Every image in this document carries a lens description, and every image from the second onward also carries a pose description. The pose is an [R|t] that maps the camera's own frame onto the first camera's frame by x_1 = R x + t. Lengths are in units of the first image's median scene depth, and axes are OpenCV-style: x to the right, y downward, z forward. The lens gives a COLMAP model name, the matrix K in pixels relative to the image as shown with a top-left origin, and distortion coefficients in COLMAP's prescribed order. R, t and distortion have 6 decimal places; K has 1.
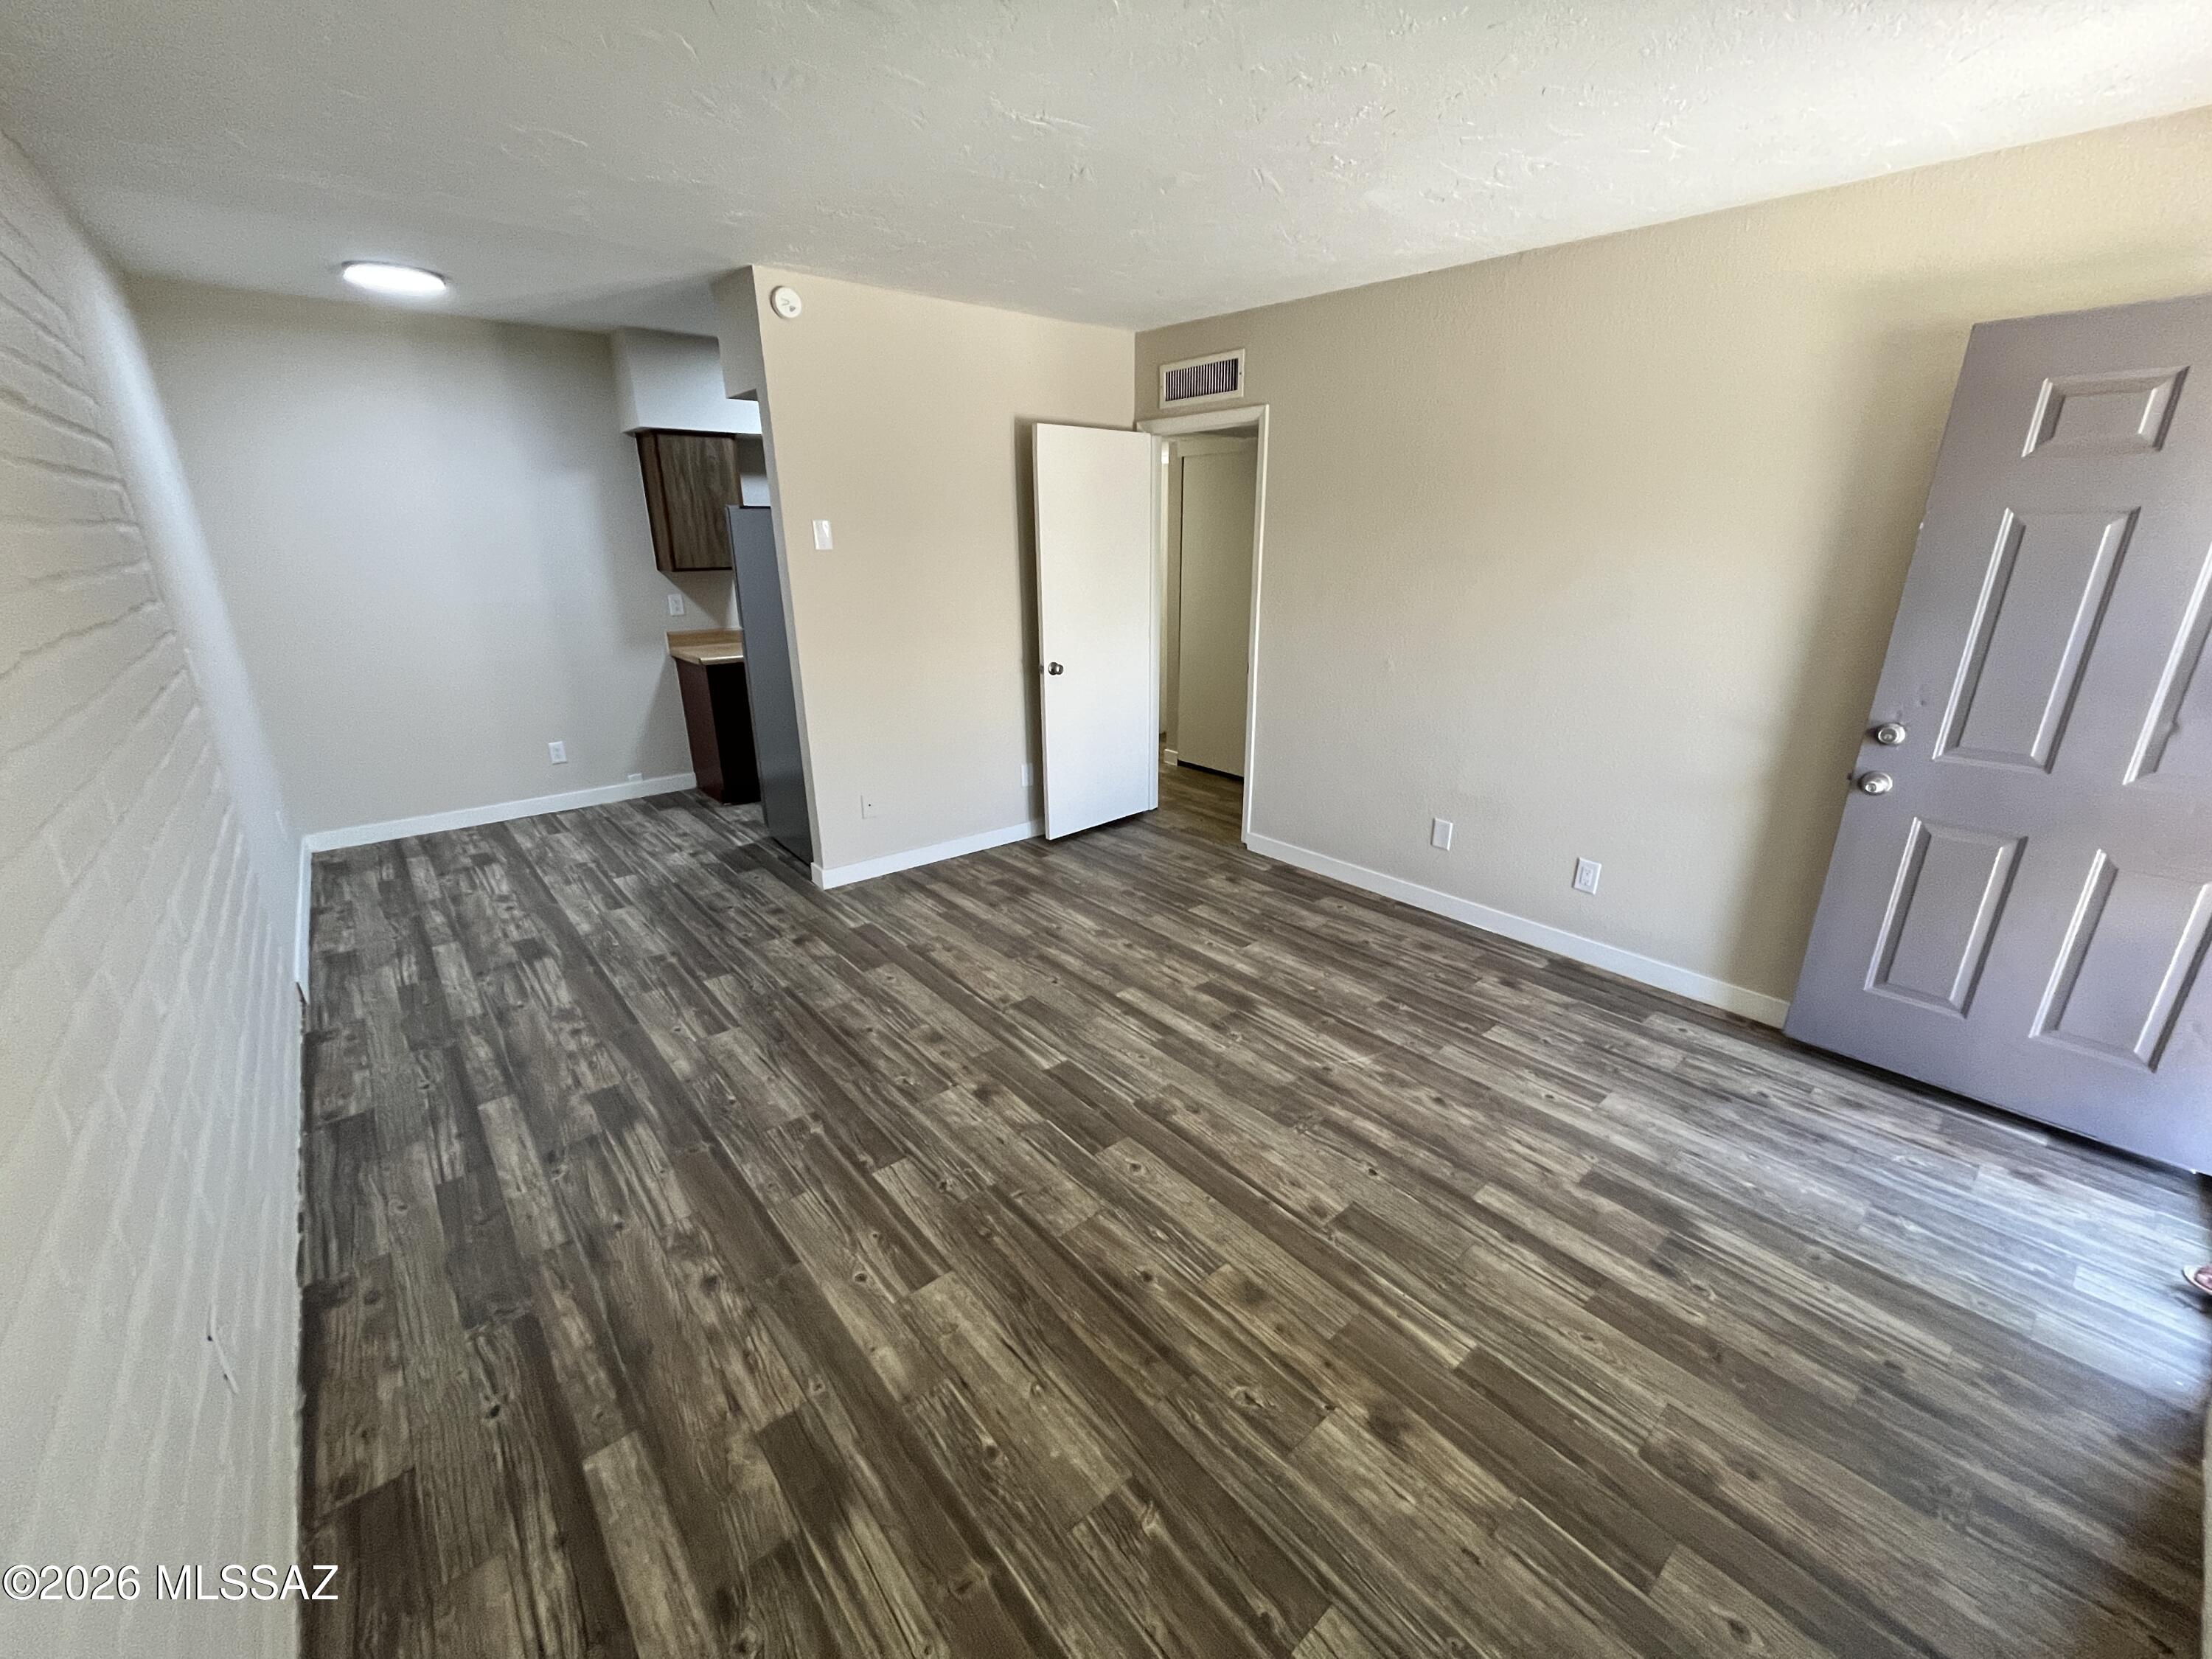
lens RADIAL K [[896.4, 0, 1112.9], [0, 896.4, 827.8], [0, 0, 1]] dist [0.002197, -0.000597]
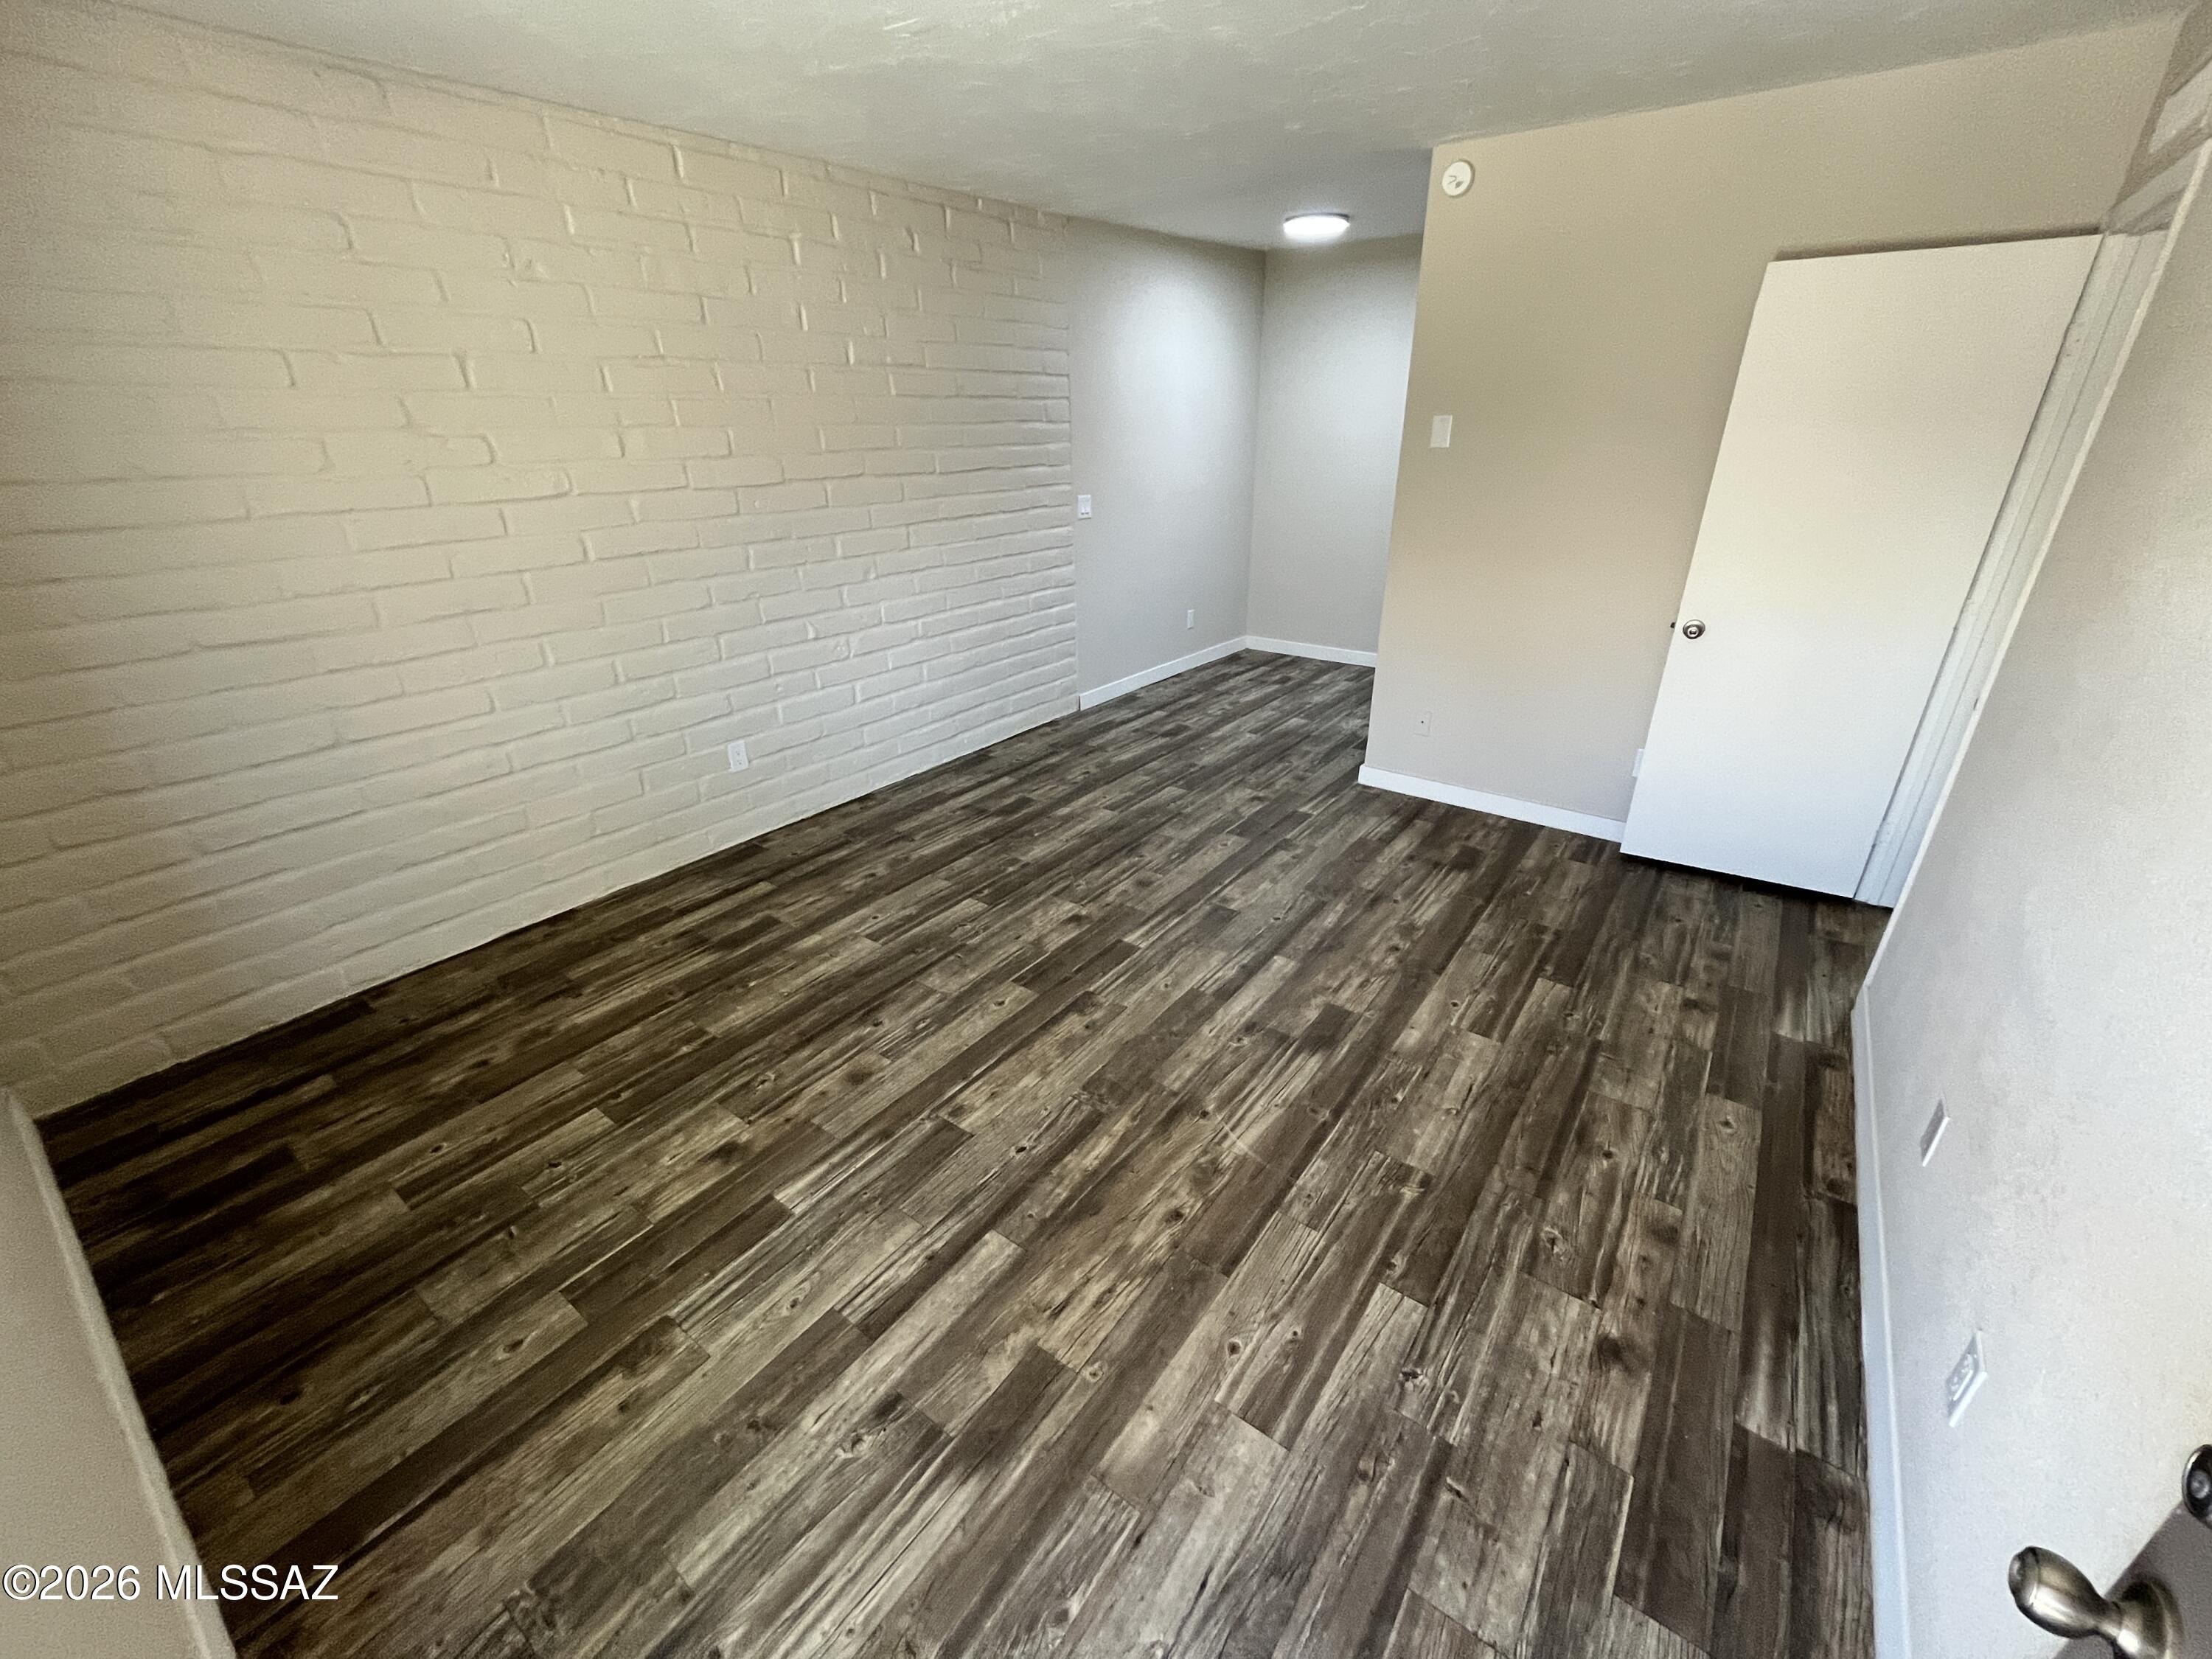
lens RADIAL K [[896.4, 0, 1106.4], [0, 896.4, 821.6], [0, 0, 1]] dist [0.002197, -0.000597]
pose [[0.229538, 0.396742, -0.888768, 1.288123], [-0.299976, 0.897534, 0.323182, -0.323926], [0.925919, 0.192426, 0.325031, 0.911237]]
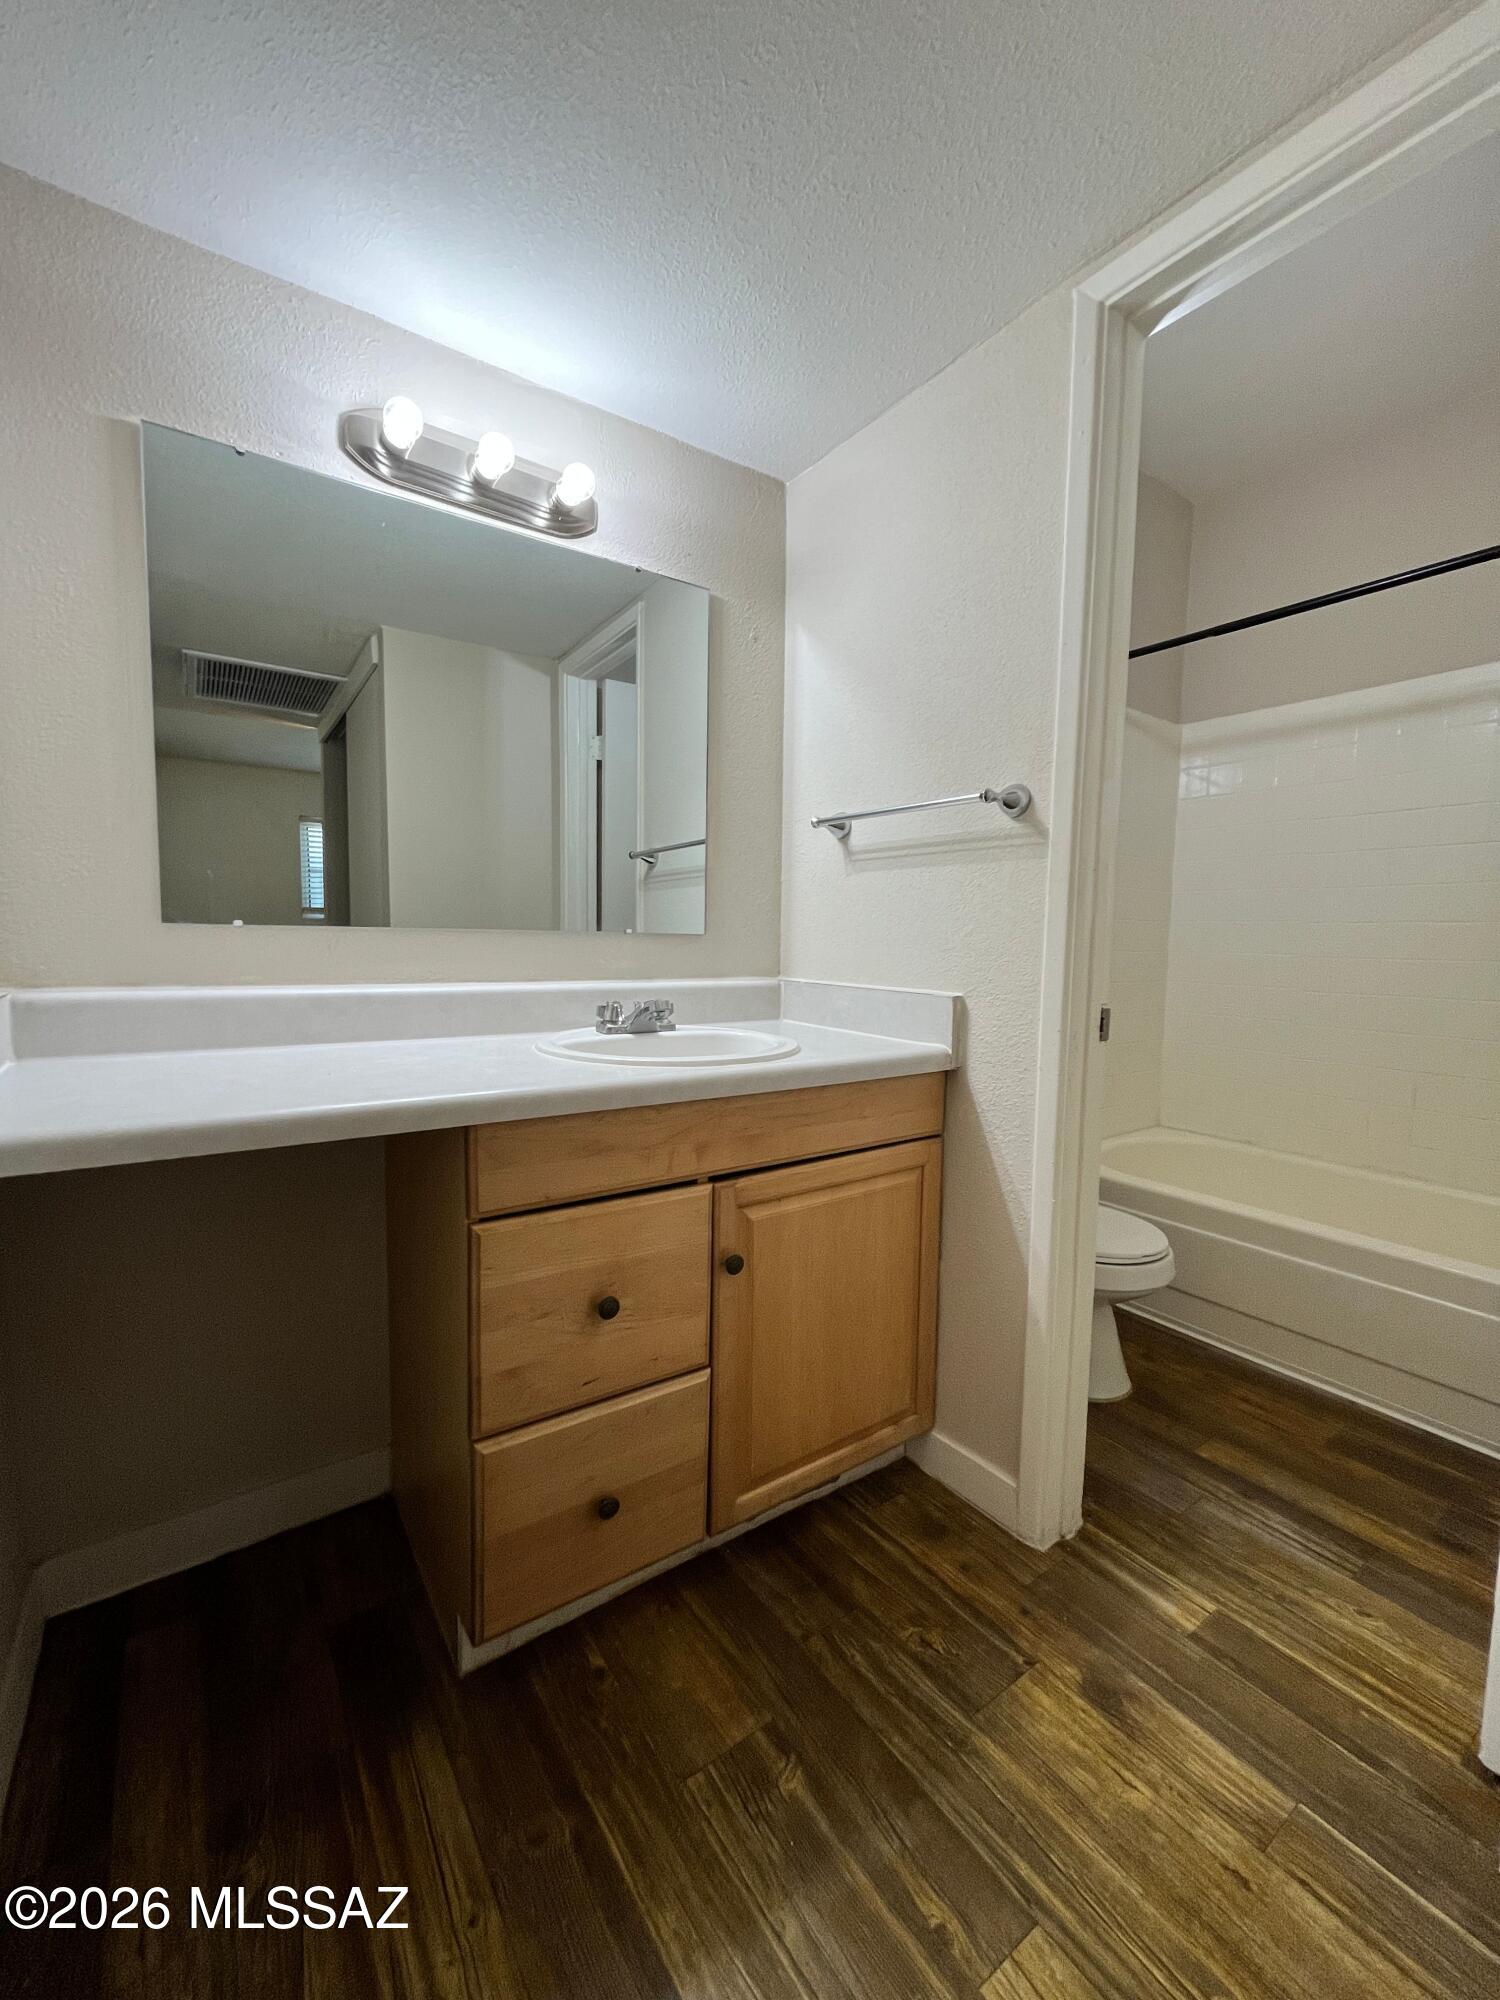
lens RADIAL K [[810.5, 0, 750.0], [0, 810.5, 1002.3], [0, 0, 1]] dist [0.002197, -0.000597]
pose [[0.995837, 0.028065, -0.086719, 0.040994], [-0.047898, 0.970592, -0.235919, 0.246894], [0.077547, 0.239090, 0.967896, 0.144441]]
